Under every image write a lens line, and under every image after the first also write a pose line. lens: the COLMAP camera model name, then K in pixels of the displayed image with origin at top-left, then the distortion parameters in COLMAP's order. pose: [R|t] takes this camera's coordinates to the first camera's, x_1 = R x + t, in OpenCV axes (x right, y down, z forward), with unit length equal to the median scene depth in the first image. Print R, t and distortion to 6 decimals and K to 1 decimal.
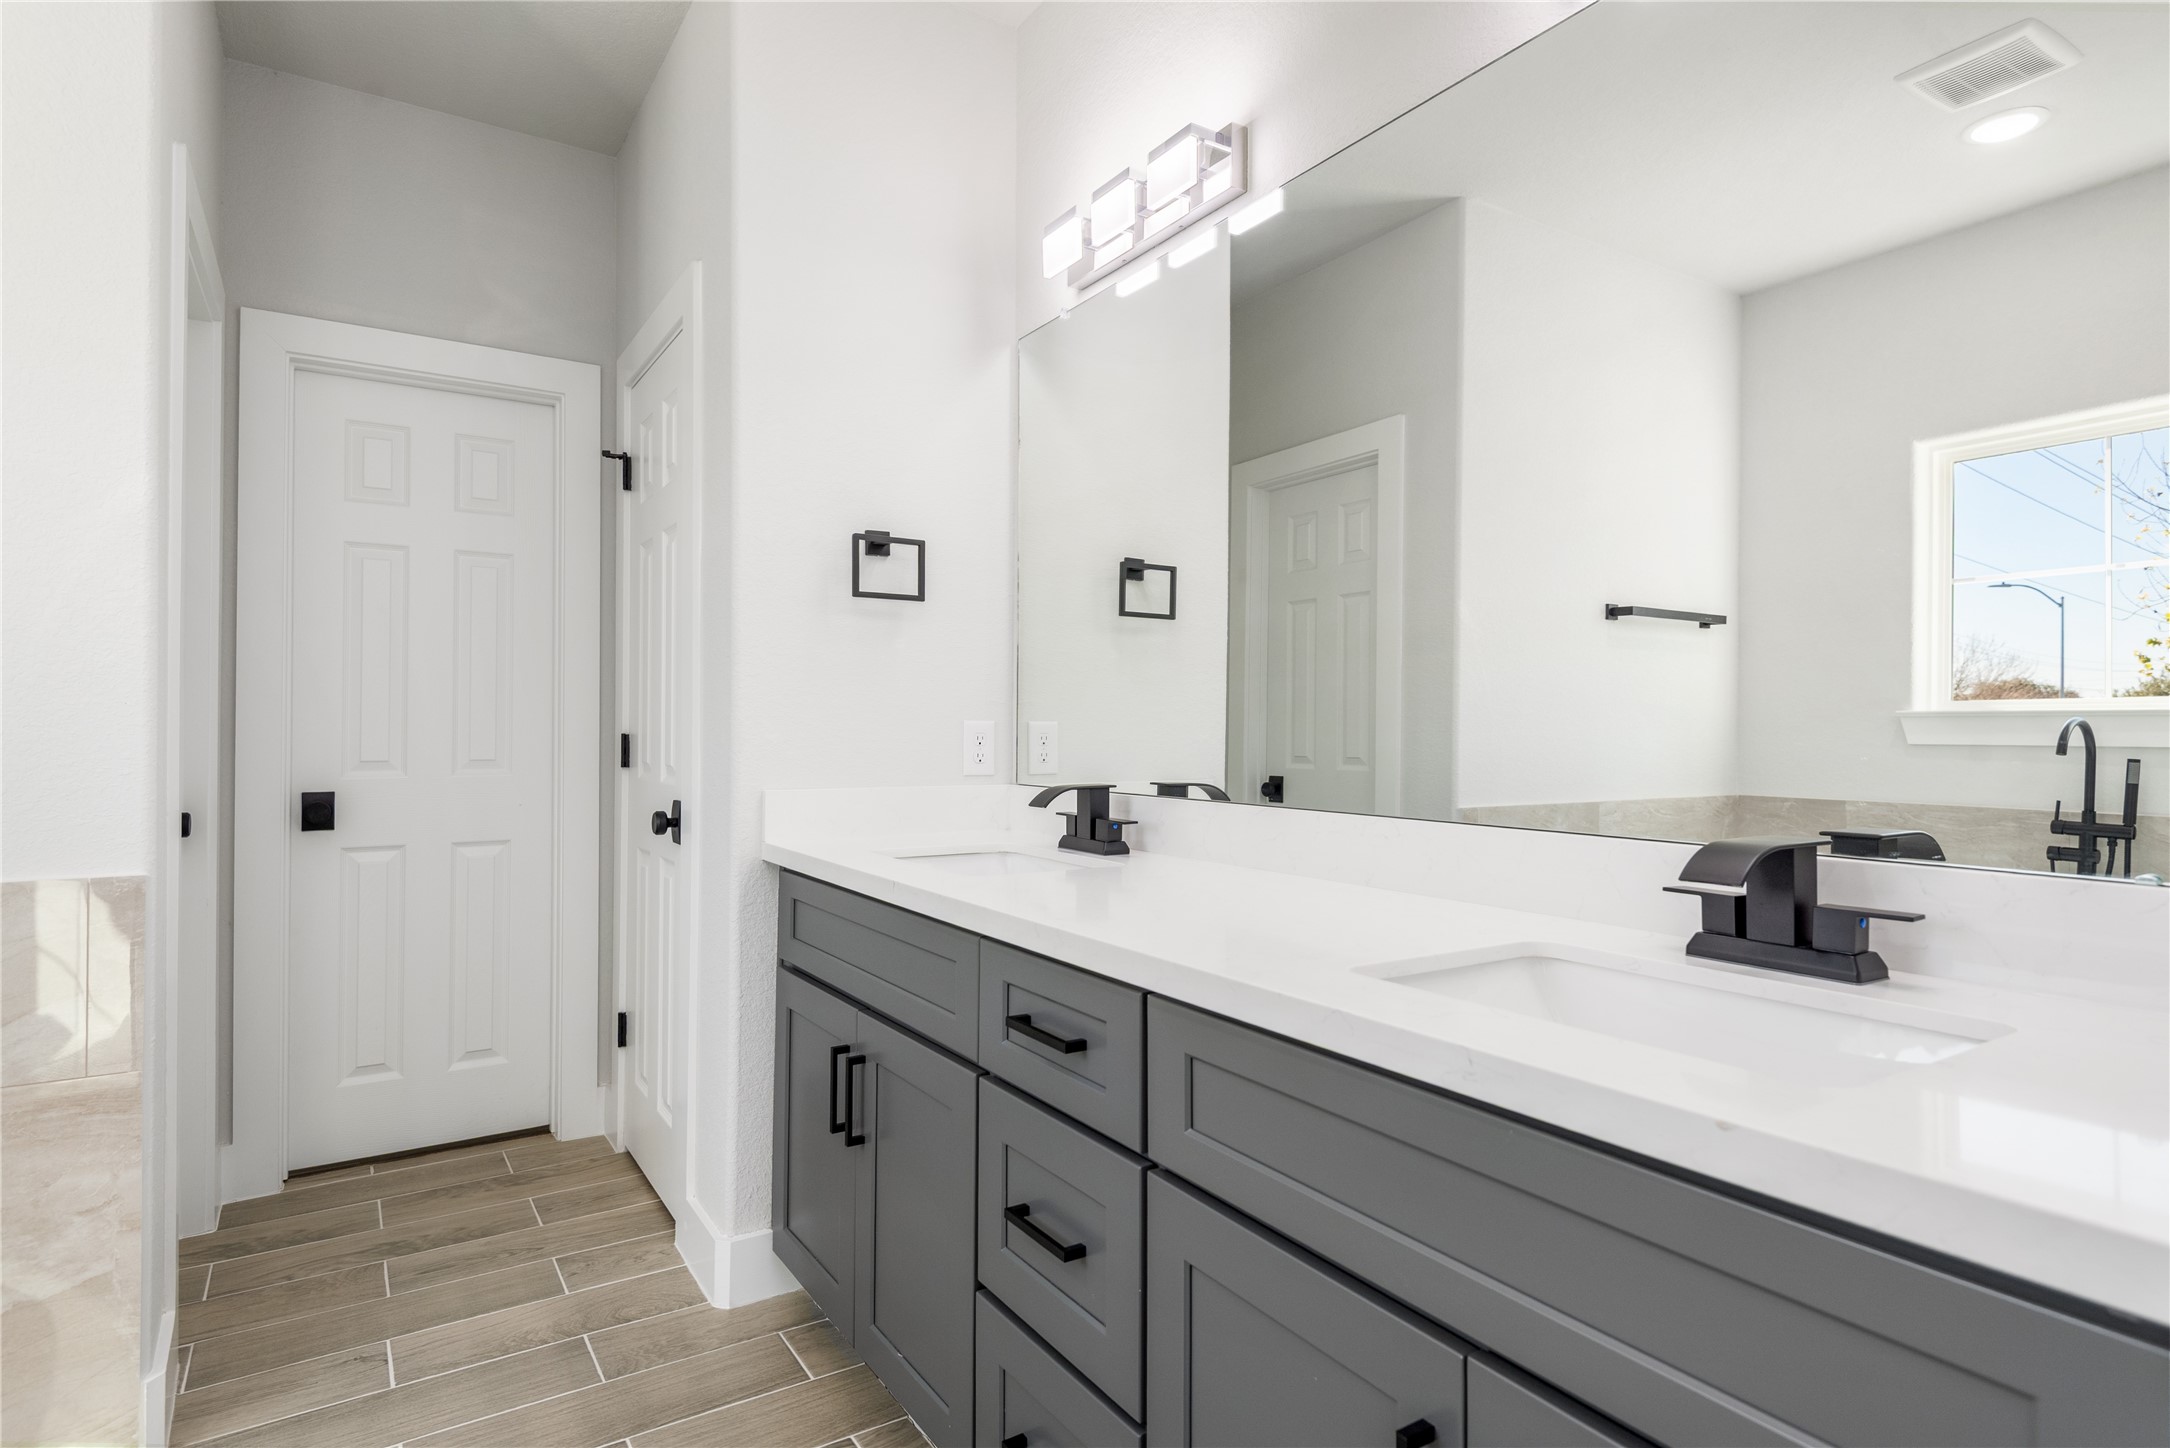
lens RADIAL K [[1163.6, 0, 1083.4], [0, 1163.6, 712.8], [0, 0, 1]] dist [0.003214, 0.000935]
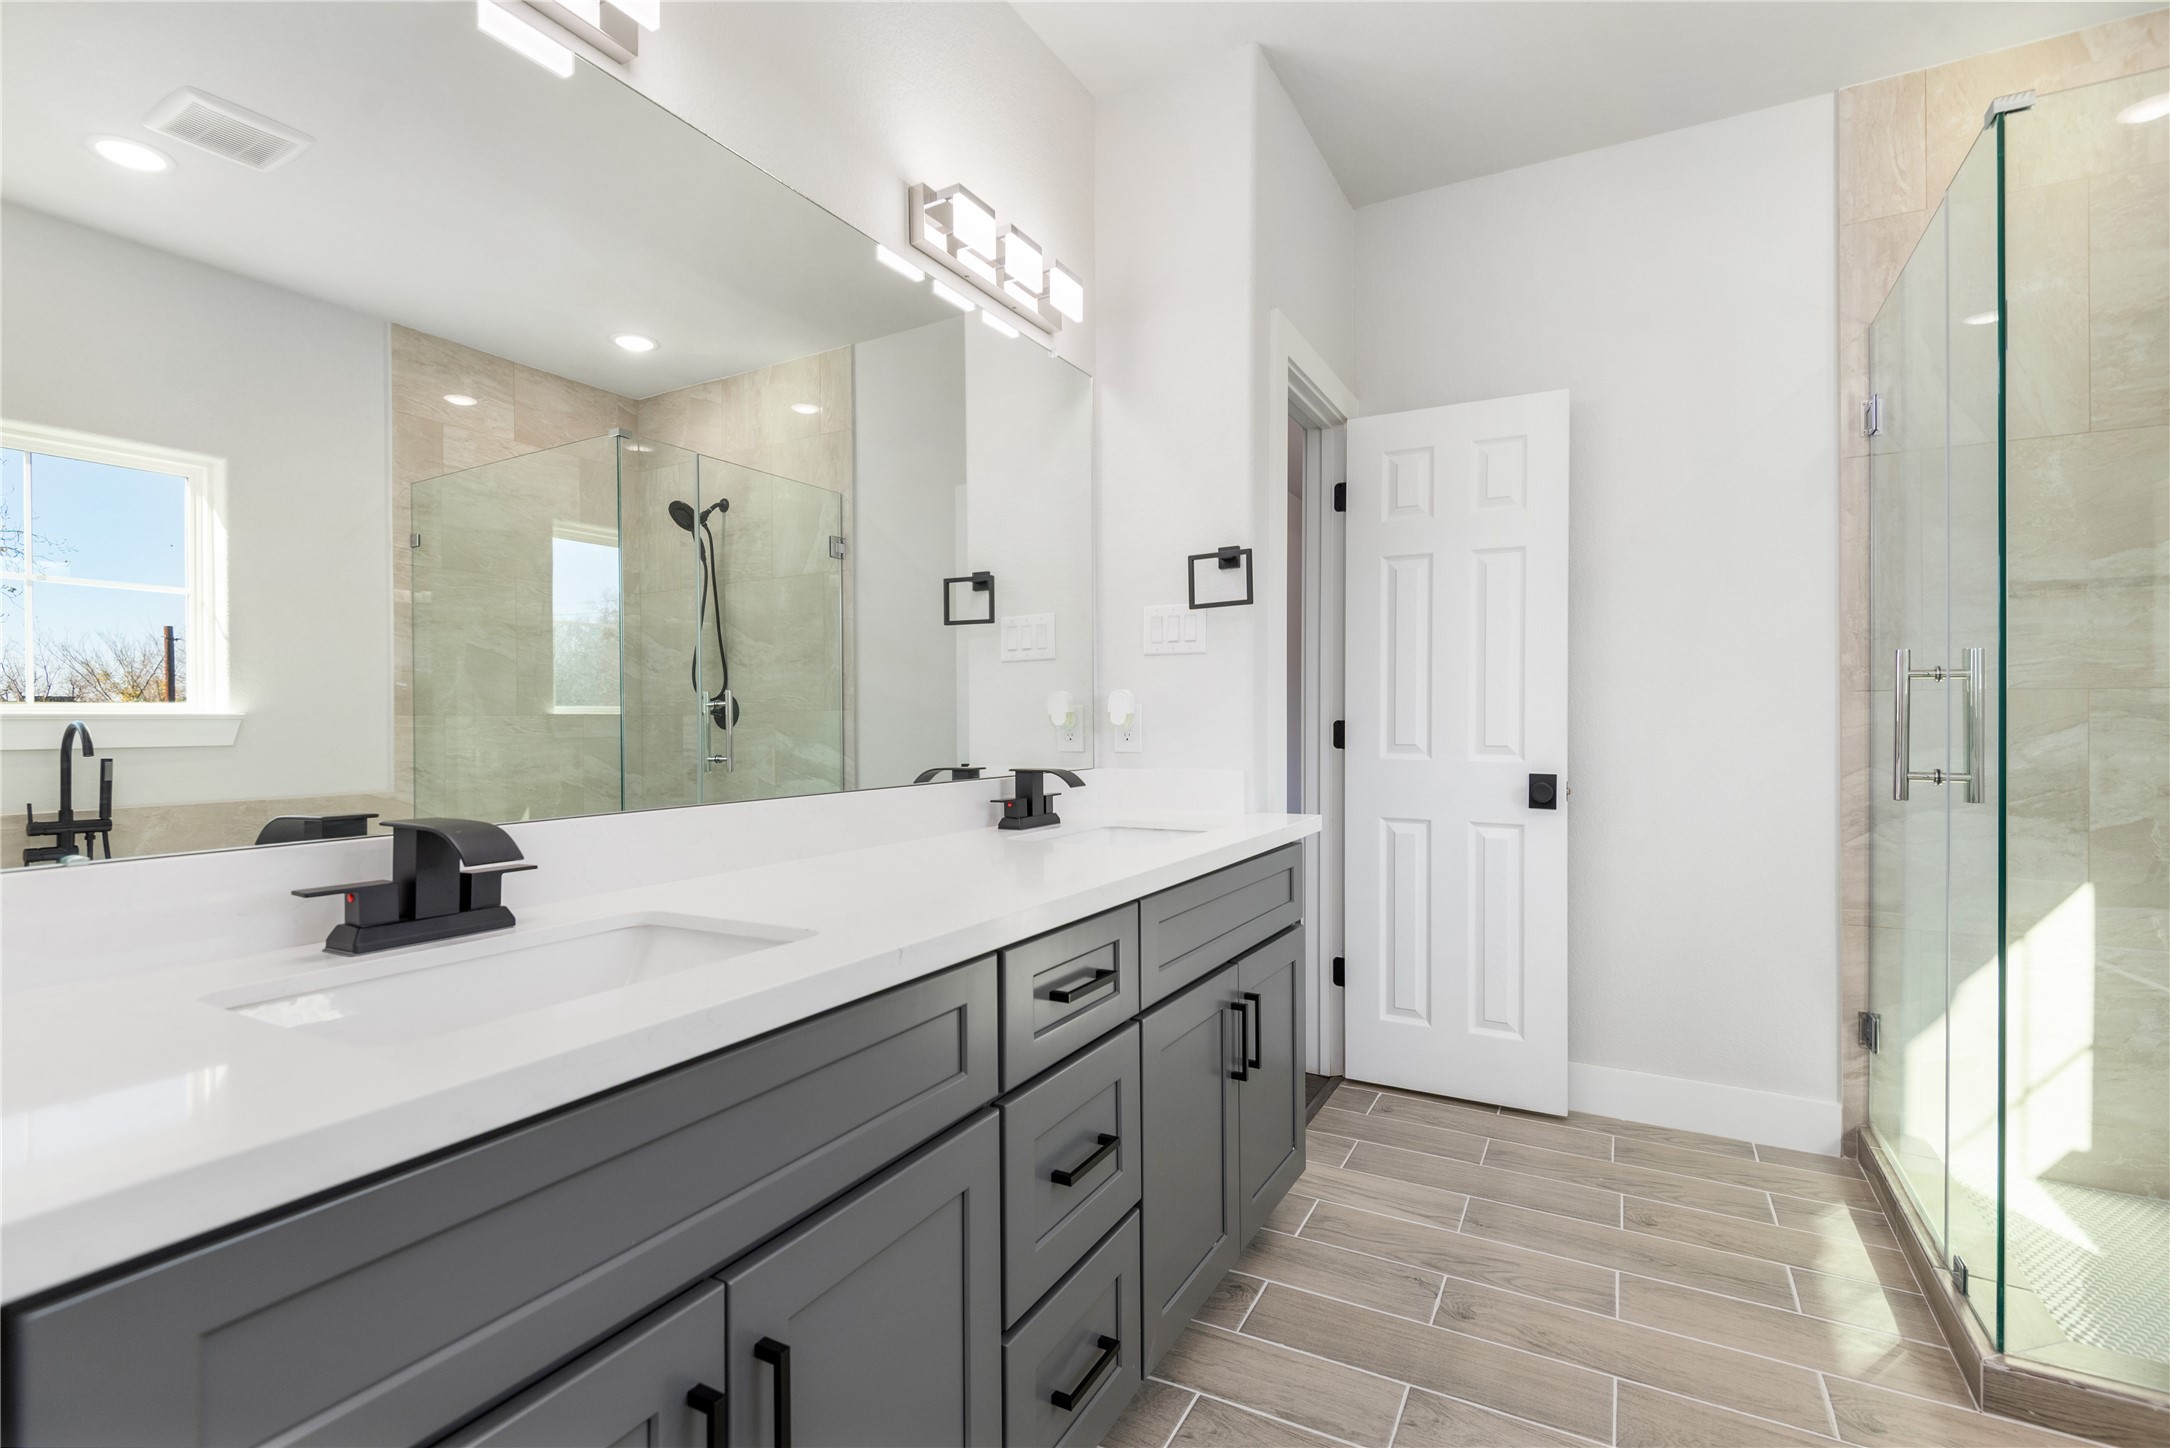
lens RADIAL K [[996.5, 0, 1085.0], [0, 996.5, 724.0], [0, 0, 1]] dist [0.020766, 0.000116]
pose [[-0.480400, 0.003402, 0.877043, -0.393759], [-0.000419, 0.999991, -0.004108, 0.010470], [-0.877049, -0.002341, -0.480395, 0.651074]]
